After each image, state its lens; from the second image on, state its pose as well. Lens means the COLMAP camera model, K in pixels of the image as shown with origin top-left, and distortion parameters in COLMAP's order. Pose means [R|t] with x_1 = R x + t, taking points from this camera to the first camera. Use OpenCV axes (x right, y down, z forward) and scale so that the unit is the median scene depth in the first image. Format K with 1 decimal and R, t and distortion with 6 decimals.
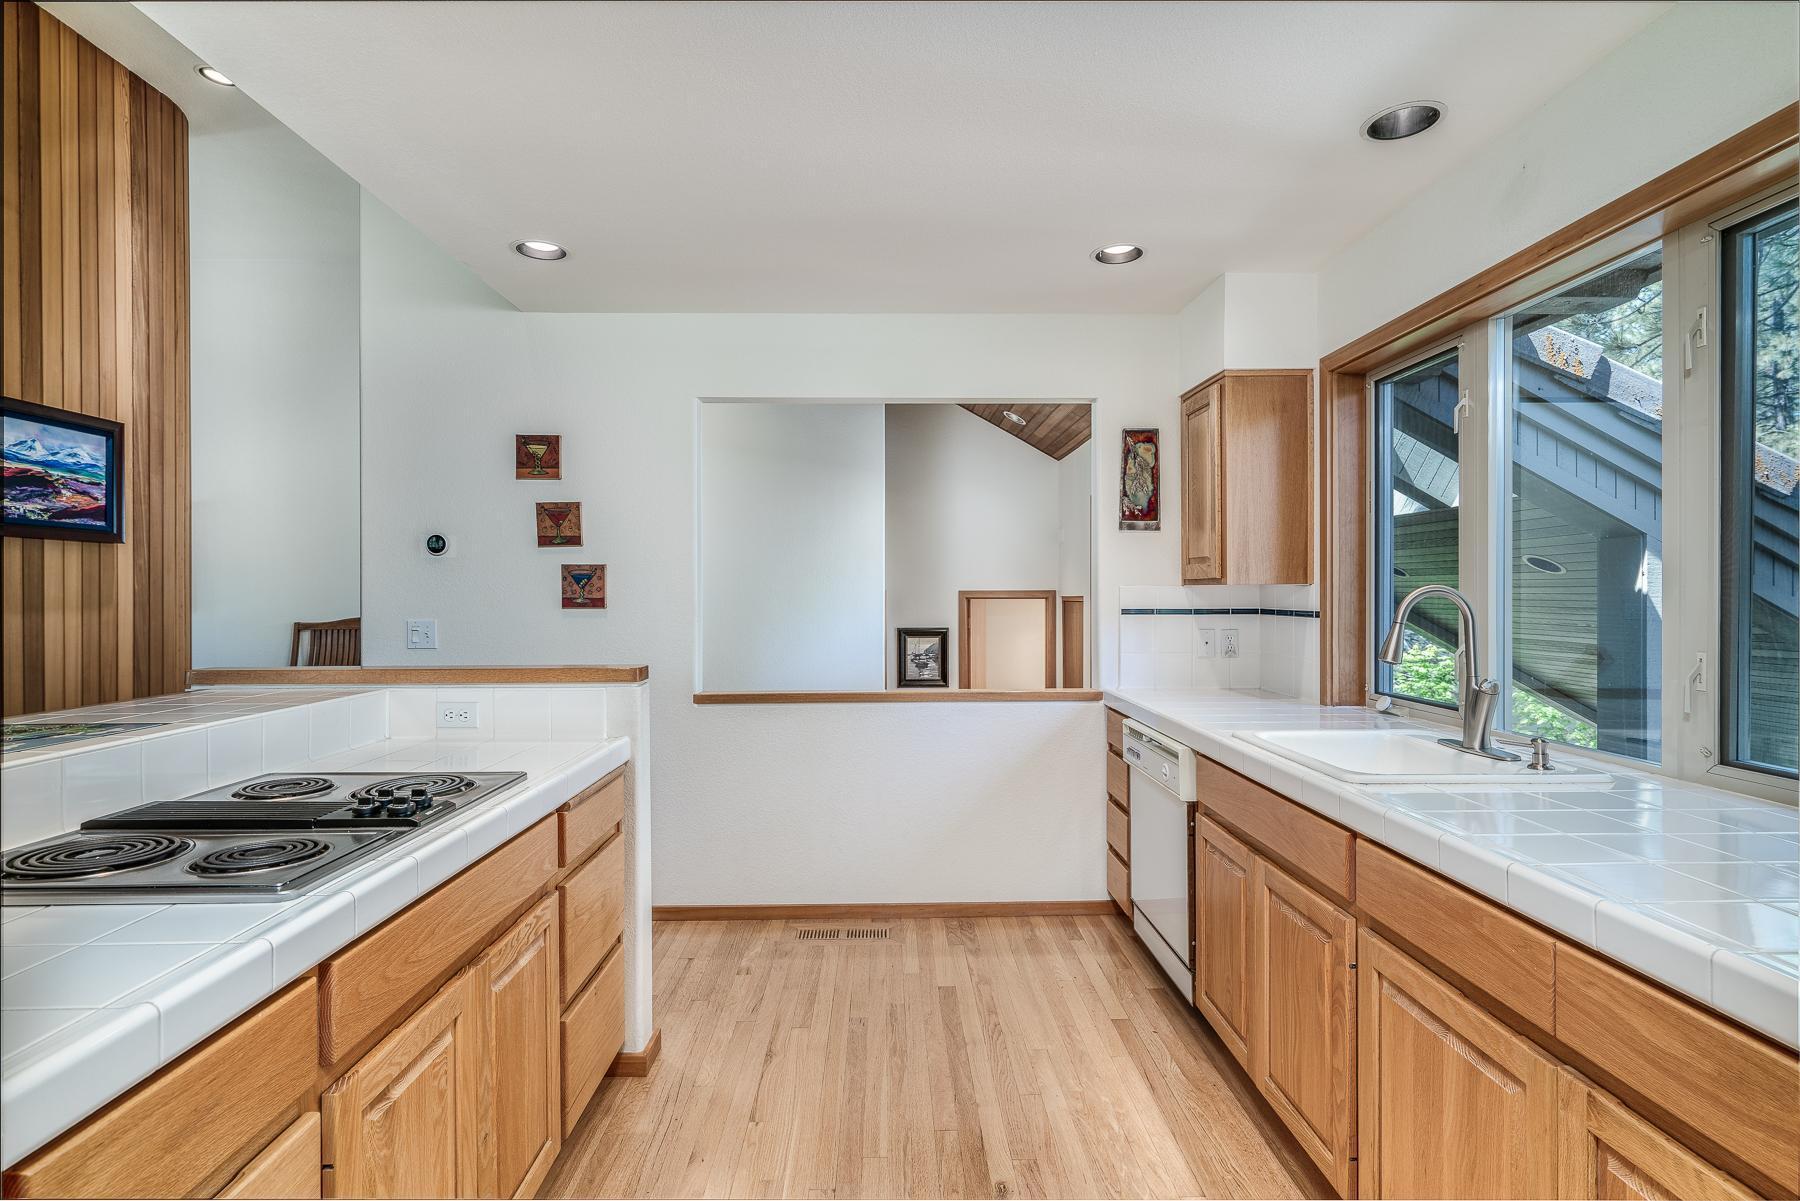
lens RADIAL K [[864.8, 0, 900.0], [0, 864.8, 600.5], [0, 0, 1]] dist [0.002156, 0.000451]
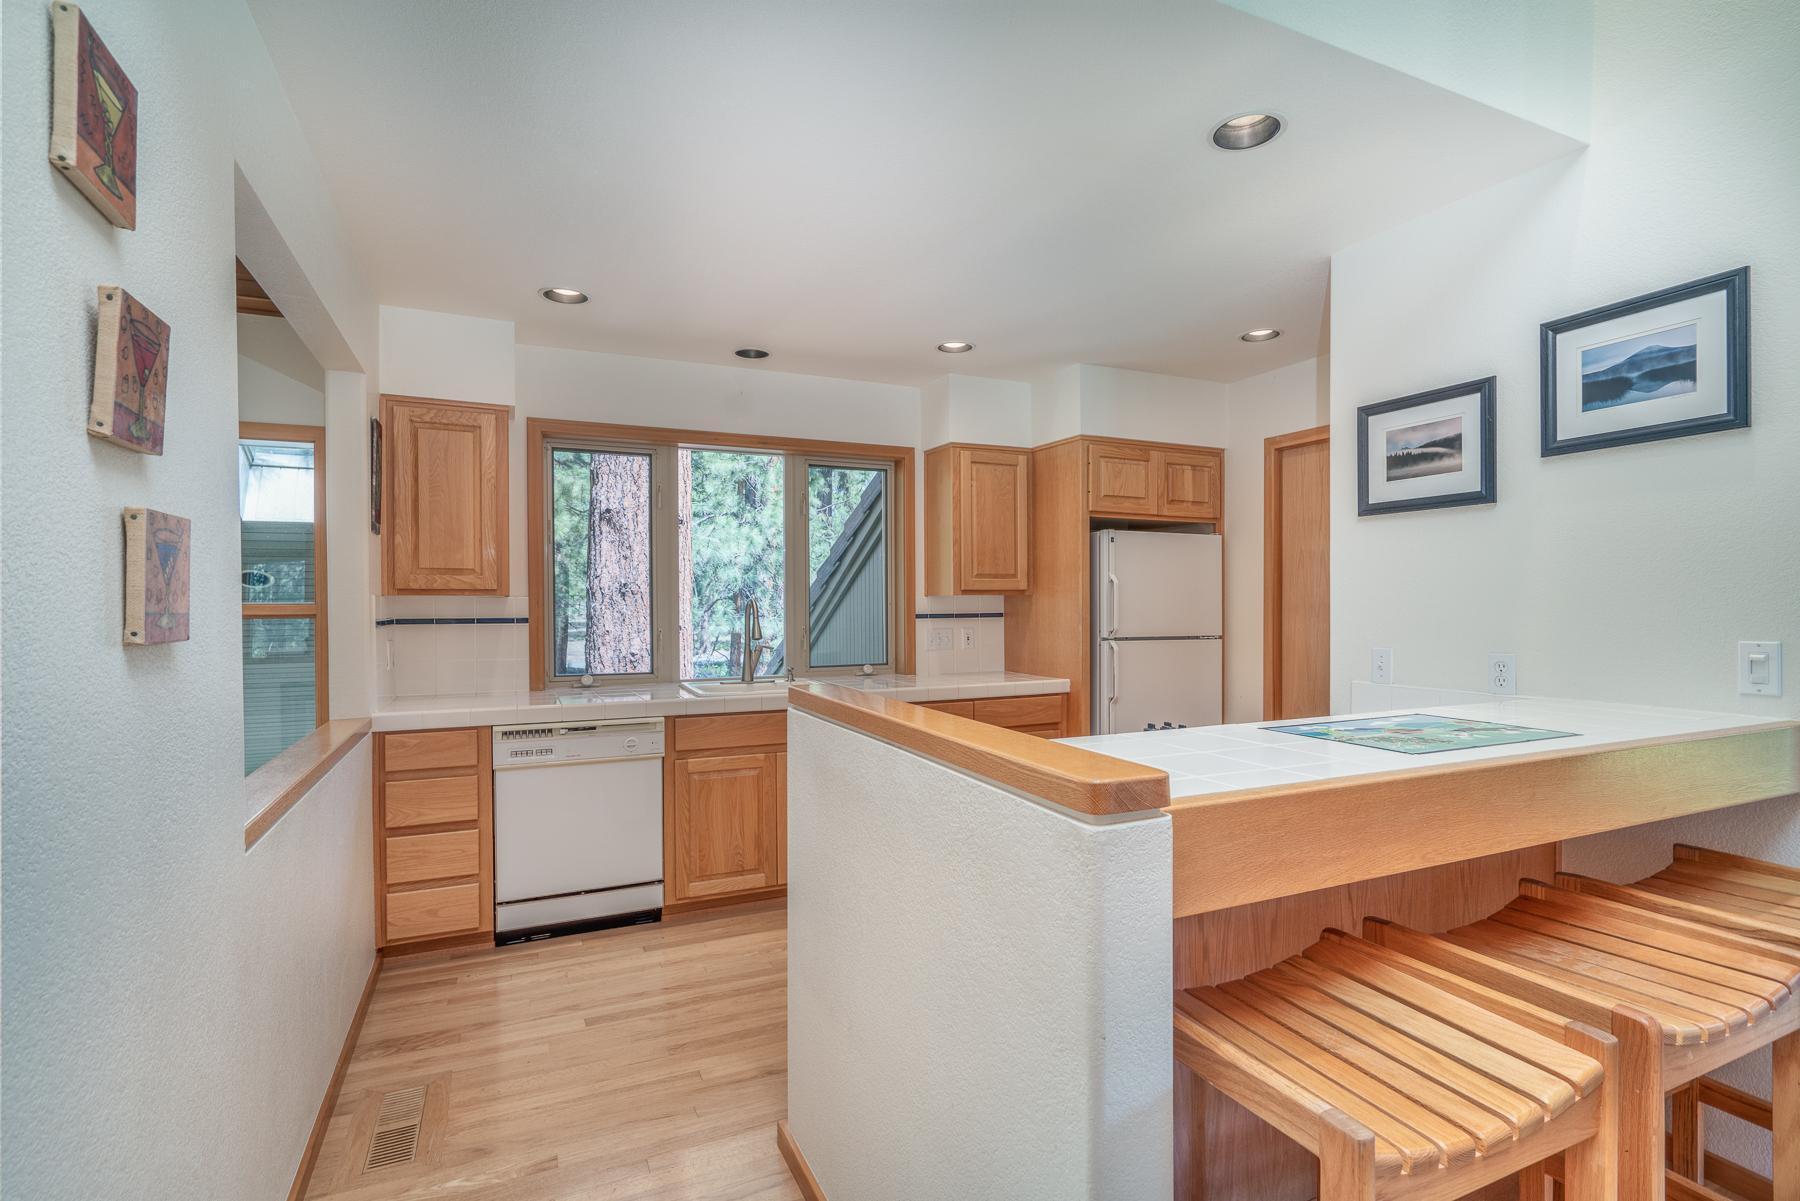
lens RADIAL K [[864.8, 0, 900.0], [0, 864.8, 600.5], [0, 0, 1]] dist [0.002156, 0.000451]
pose [[-0.393838, 0.000604, 0.919180, -0.888964], [0.006342, 0.999978, 0.002060, -0.014775], [-0.919158, 0.006641, -0.393833, 0.983762]]
